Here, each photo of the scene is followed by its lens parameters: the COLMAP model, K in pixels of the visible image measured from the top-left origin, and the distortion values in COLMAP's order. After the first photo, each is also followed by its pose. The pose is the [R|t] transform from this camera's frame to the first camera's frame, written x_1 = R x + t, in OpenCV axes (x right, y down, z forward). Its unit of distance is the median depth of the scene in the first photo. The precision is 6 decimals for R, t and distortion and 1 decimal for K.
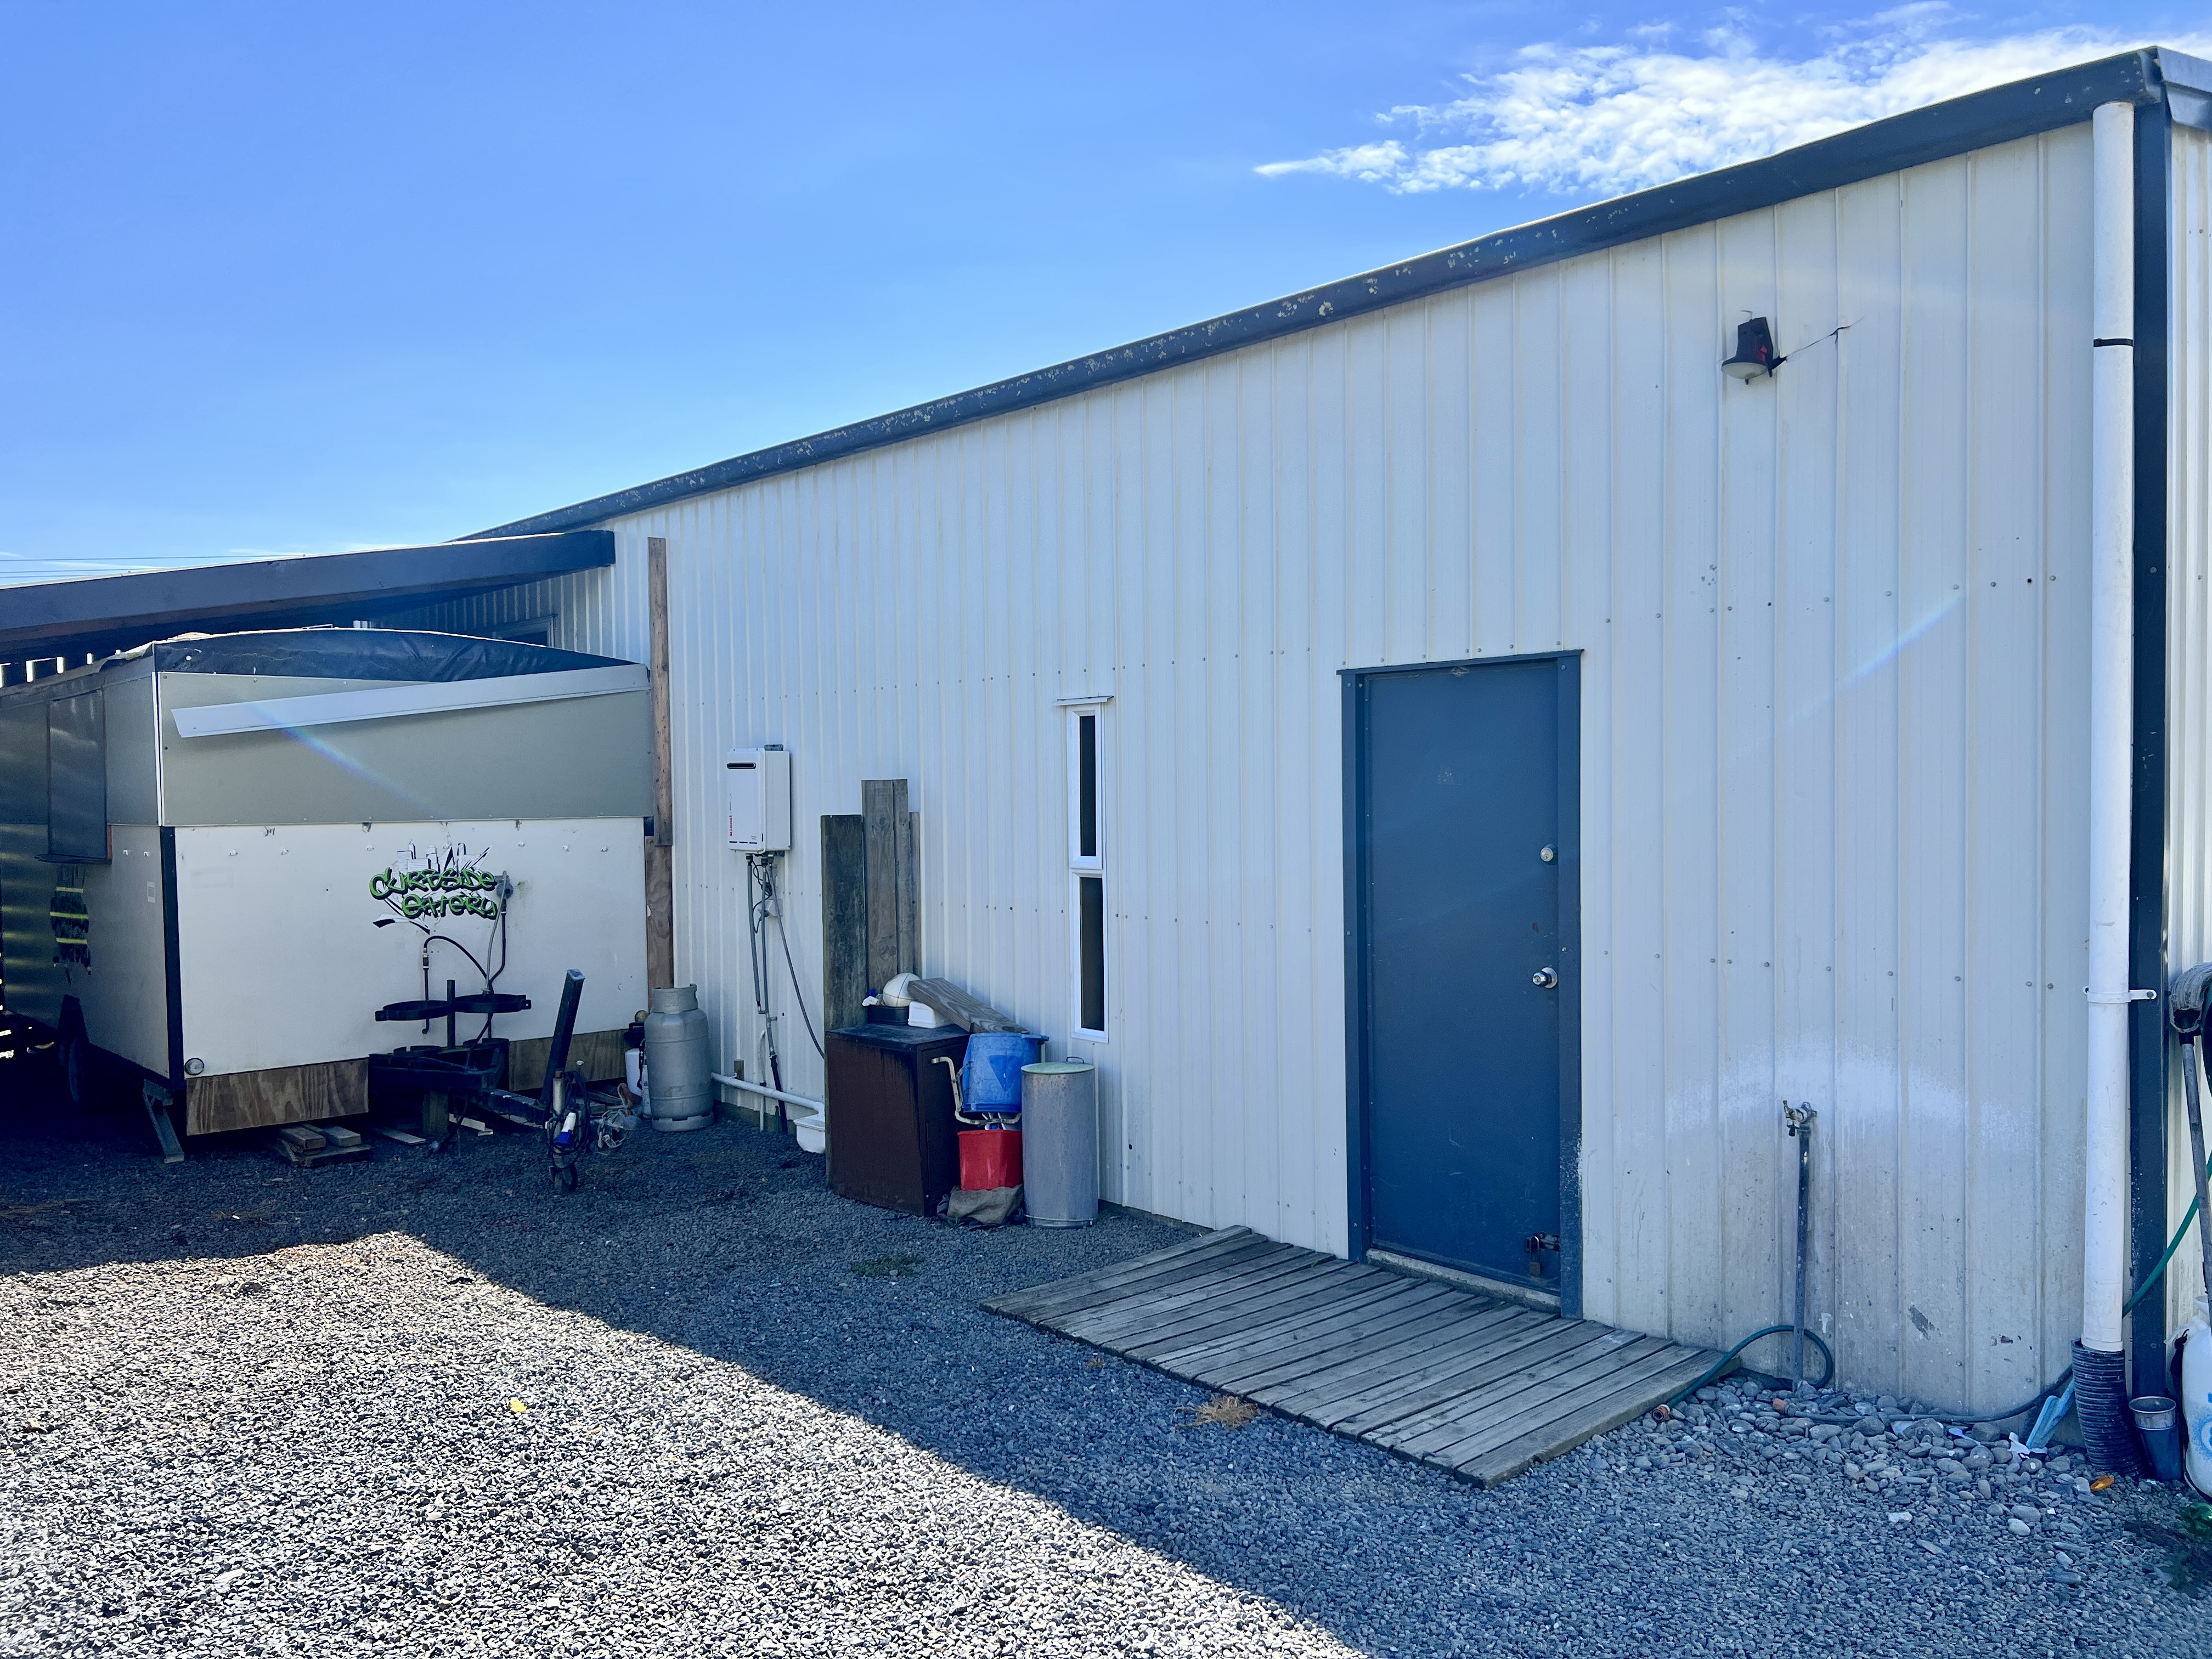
lens RADIAL K [[1650.3, 0, 1111.7], [0, 1650.3, 845.4], [0, 0, 1]] dist [0.040627, -0.028415]
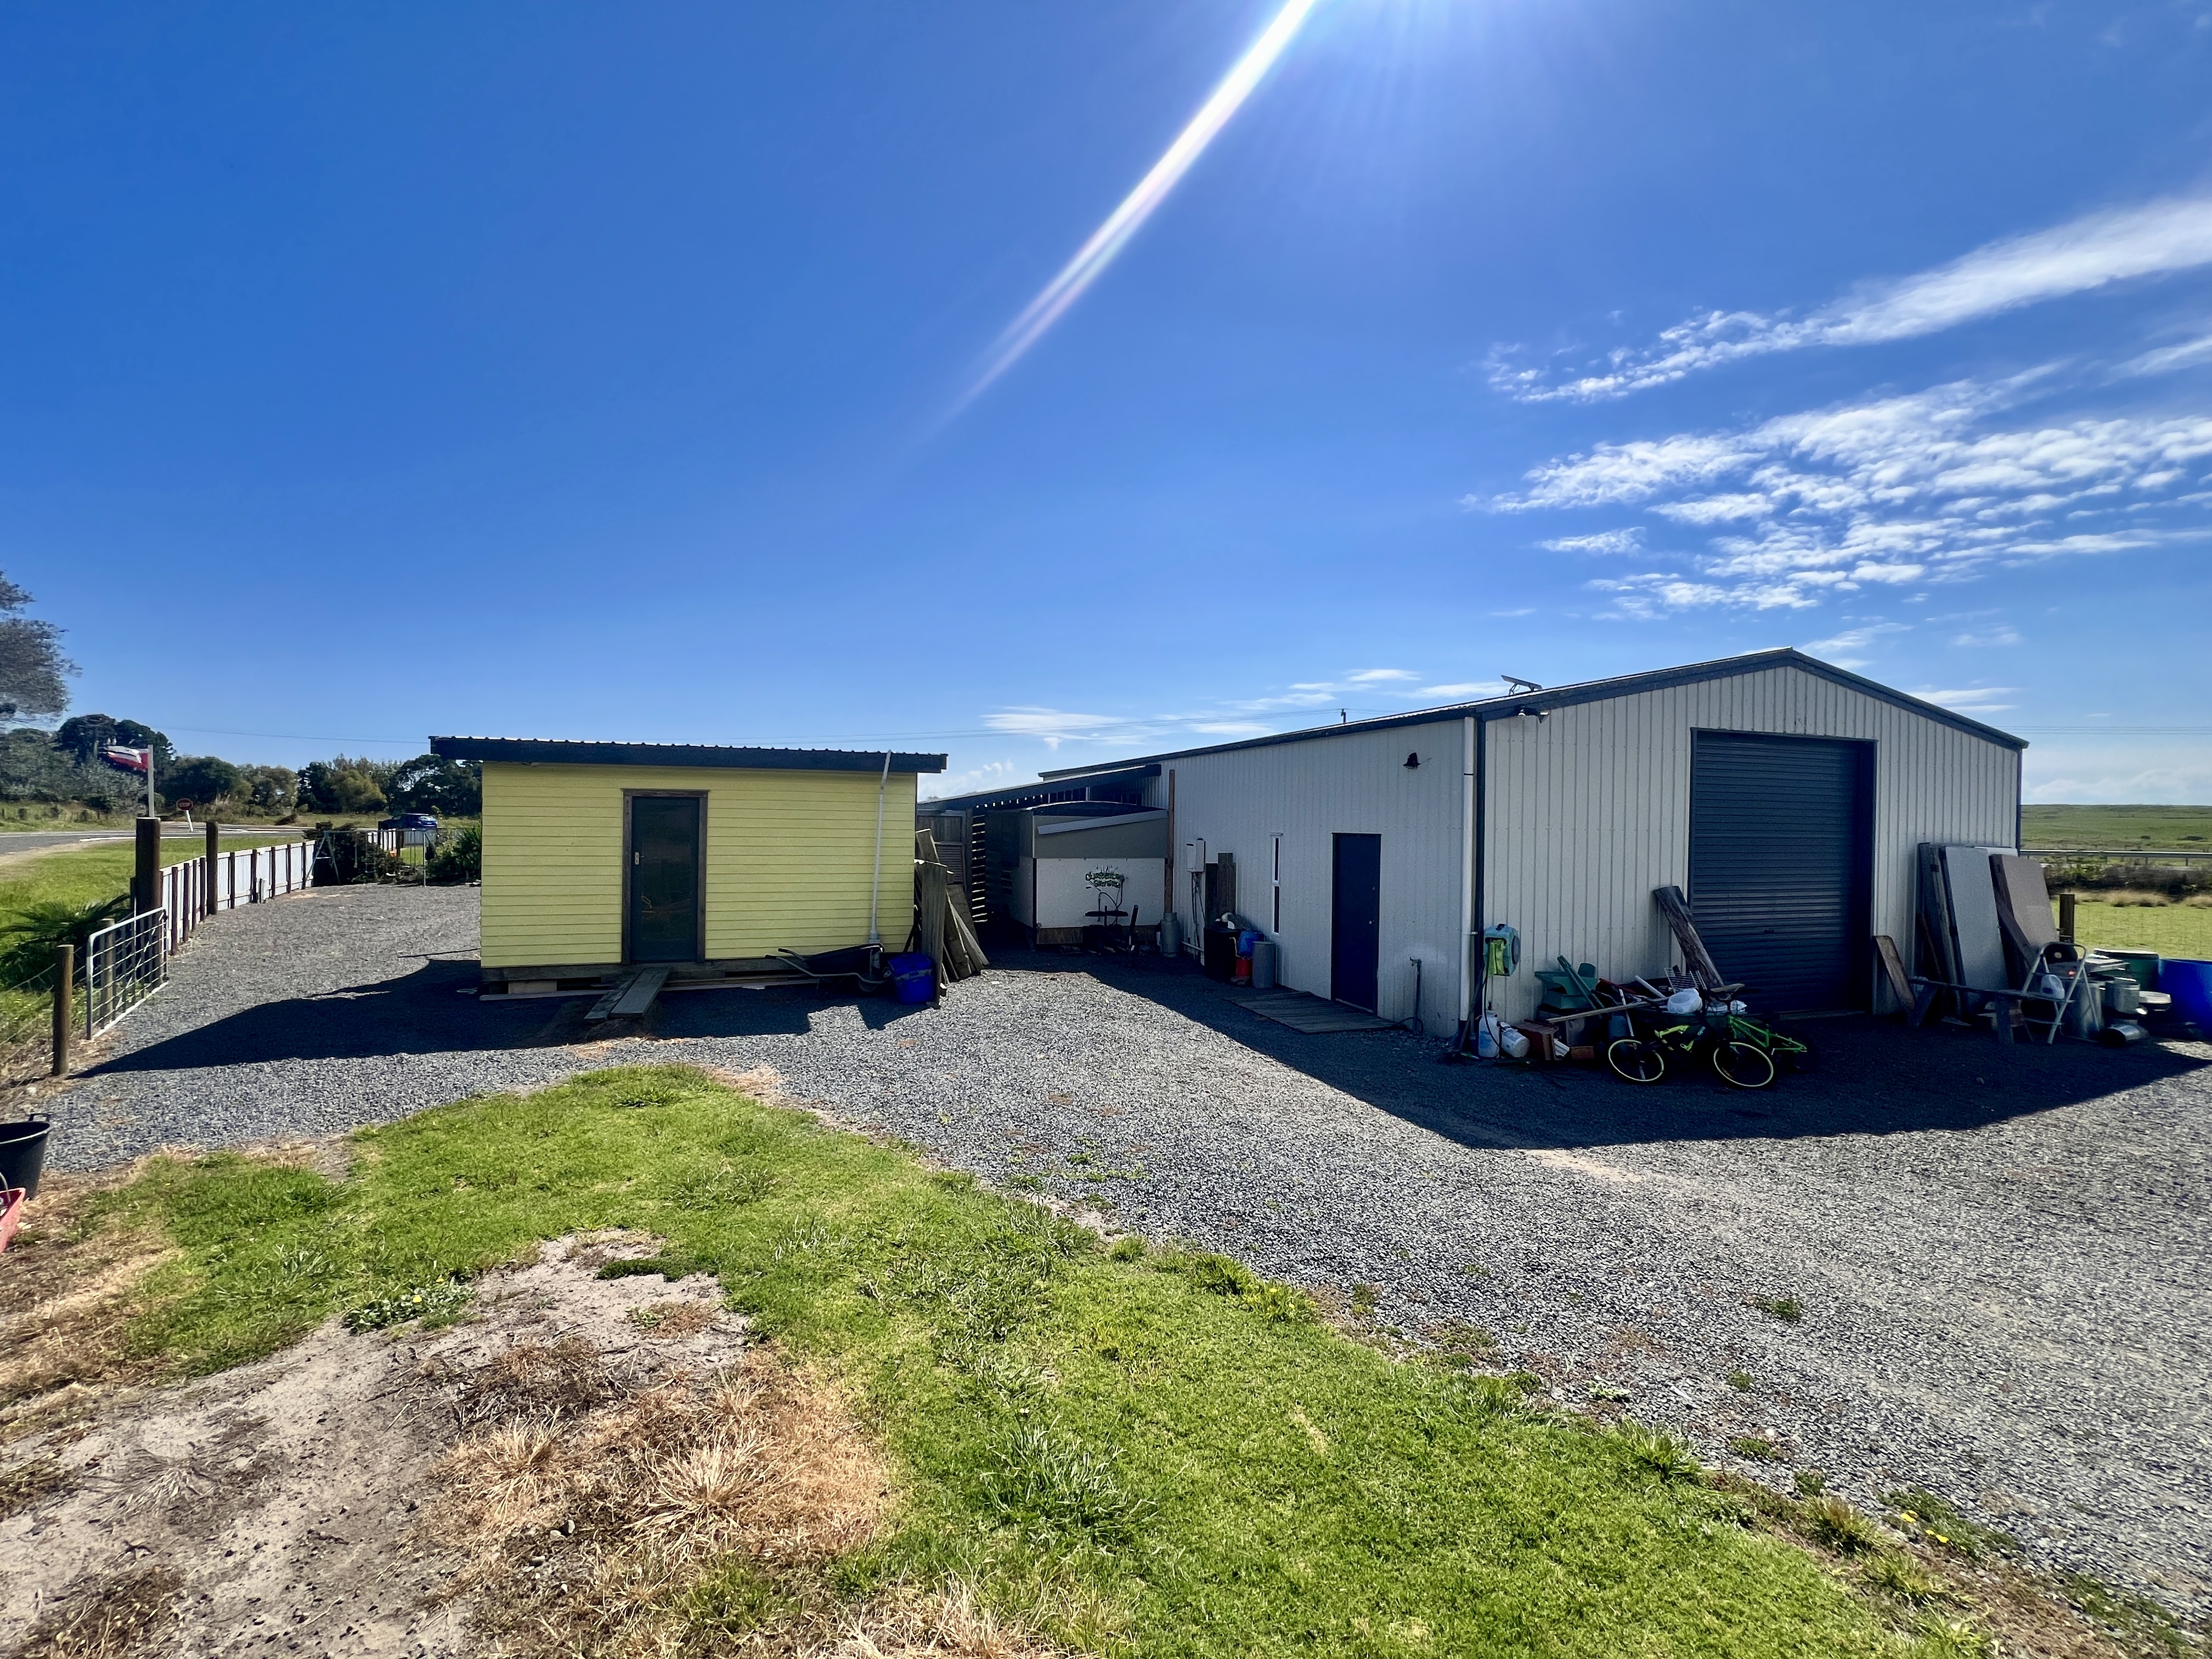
lens RADIAL K [[881.6, 0, 1089.2], [0, 881.6, 830.2], [0, 0, 1]] dist [-0.002273, 0.000217]
pose [[0.909110, 0.026068, -0.415739, 0.356516], [-0.034402, 0.999329, -0.012567, -0.055637], [0.415133, 0.025727, 0.909397, -0.737908]]
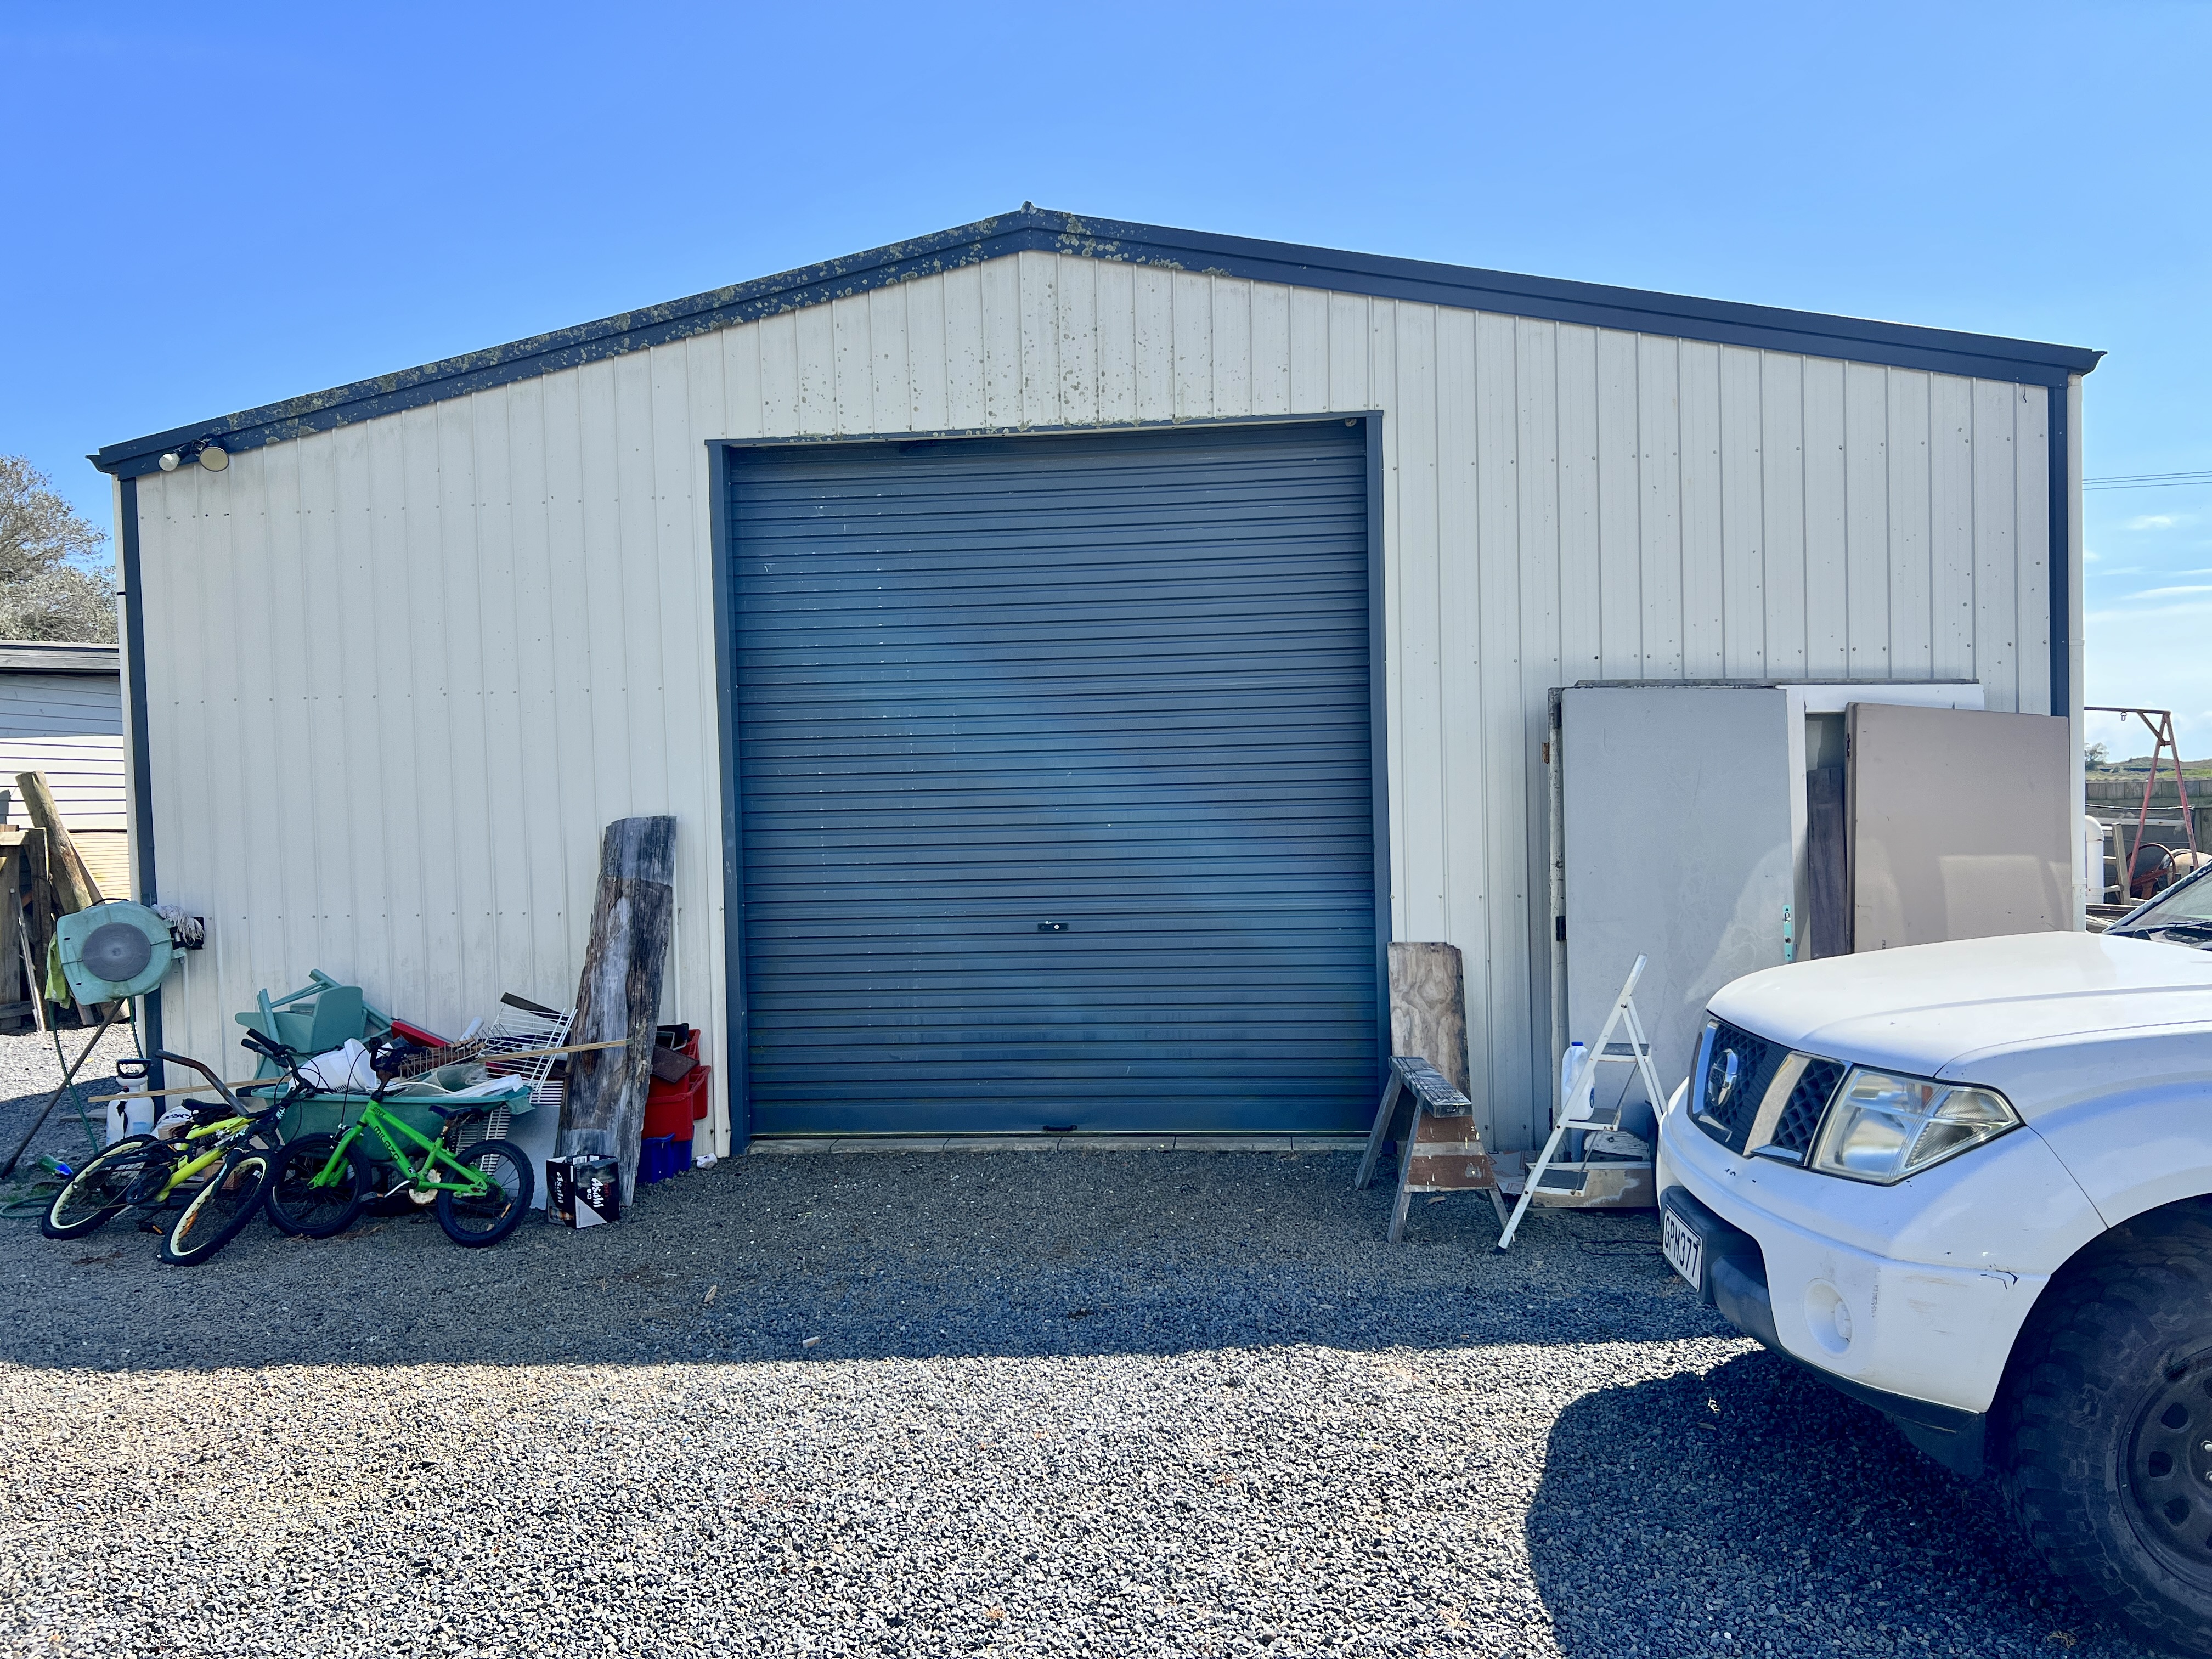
lens RADIAL K [[1650.3, 0, 1109.7], [0, 1650.3, 839.7], [0, 0, 1]] dist [0.040627, -0.028415]
pose [[0.659715, 0.011127, -0.751434, 1.583402], [-0.003963, 0.999928, 0.011327, -0.016212], [0.751506, -0.004495, 0.659711, 0.323483]]
